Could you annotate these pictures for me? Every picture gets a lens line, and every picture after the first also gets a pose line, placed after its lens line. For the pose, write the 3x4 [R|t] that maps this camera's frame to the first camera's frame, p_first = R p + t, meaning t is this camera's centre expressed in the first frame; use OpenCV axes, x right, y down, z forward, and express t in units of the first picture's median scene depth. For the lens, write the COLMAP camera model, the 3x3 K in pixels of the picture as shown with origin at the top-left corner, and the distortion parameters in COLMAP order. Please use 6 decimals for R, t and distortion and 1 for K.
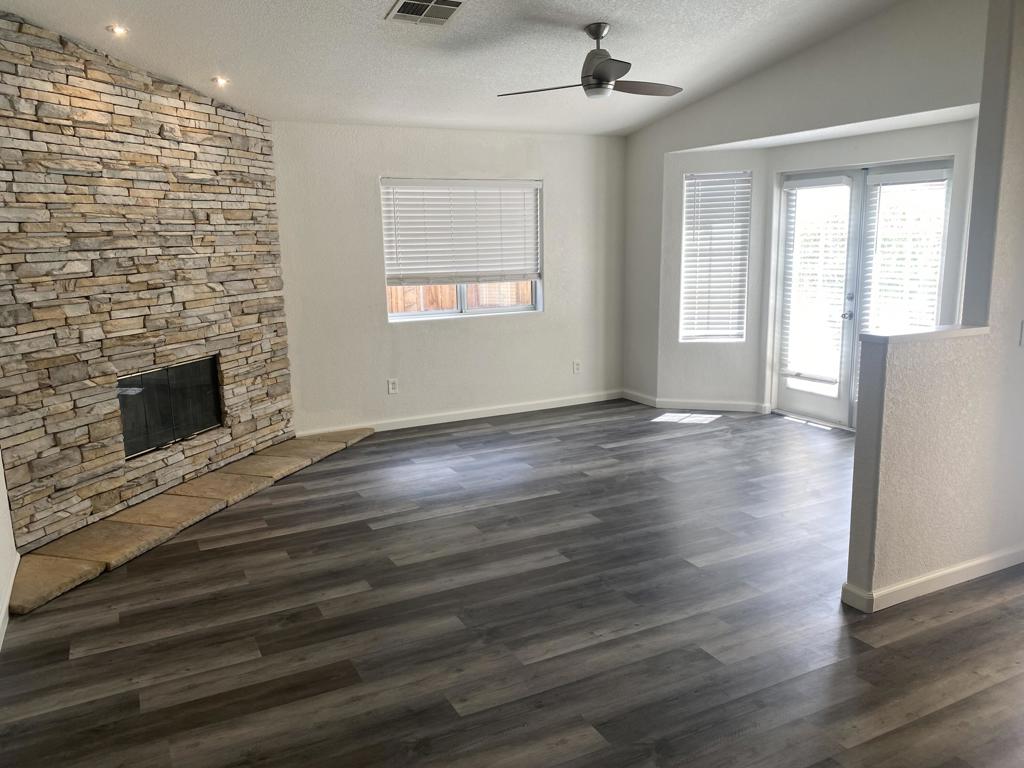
lens RADIAL K [[776.1, 0, 510.5], [0, 776.1, 385.9], [0, 0, 1]] dist [0.008990, -0.009044]
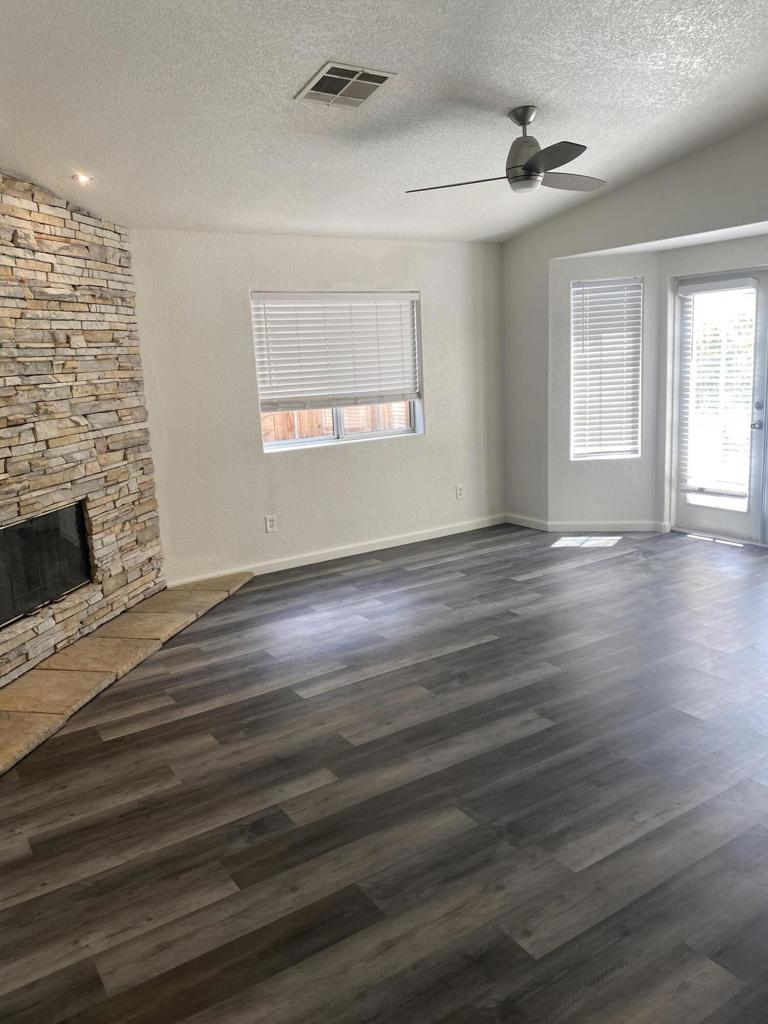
lens RADIAL K [[778.9, 0, 382.6], [0, 778.9, 501.2], [0, 0, 1]] dist [0.006150, -0.004579]
pose [[0.994488, -0.048080, 0.093176, -0.134570], [0.048913, 0.998781, -0.006675, -0.017124], [-0.092741, 0.011195, 0.995627, 0.117828]]
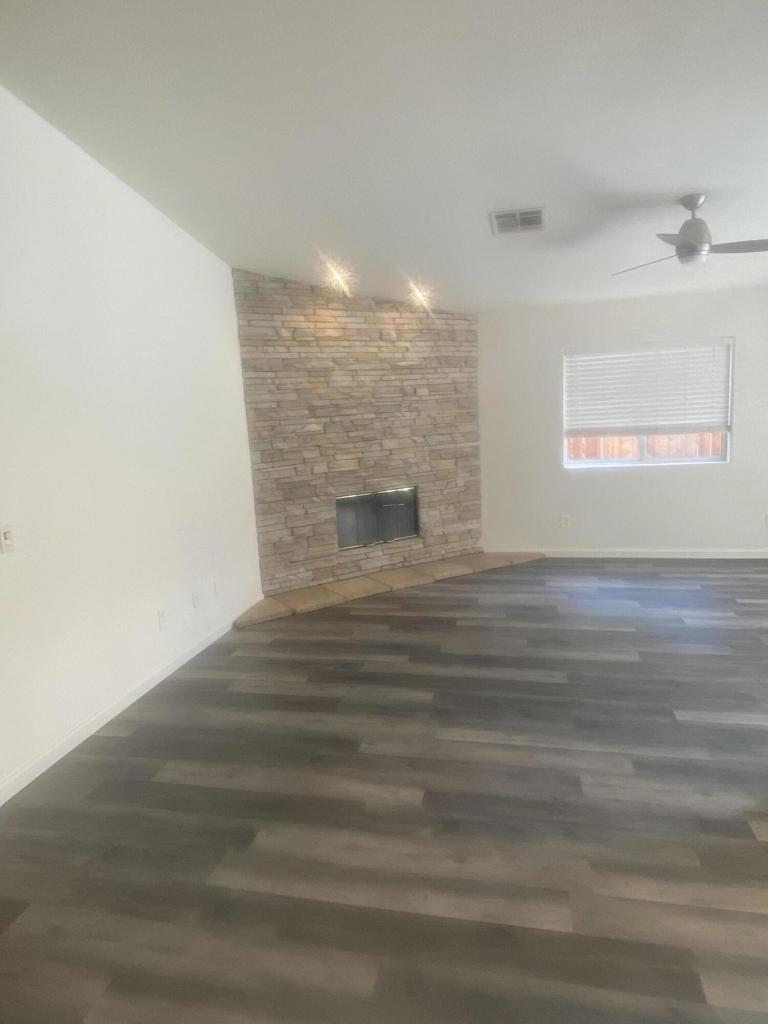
lens RADIAL K [[641.2, 0, 382.1], [0, 641.2, 506.3], [0, 0, 1]] dist [0.090976, -0.055124]
pose [[0.764601, 0.080048, -0.639514, 0.345160], [-0.087483, 0.995964, 0.020071, -0.022919], [0.638539, 0.040601, 0.768517, 0.054095]]
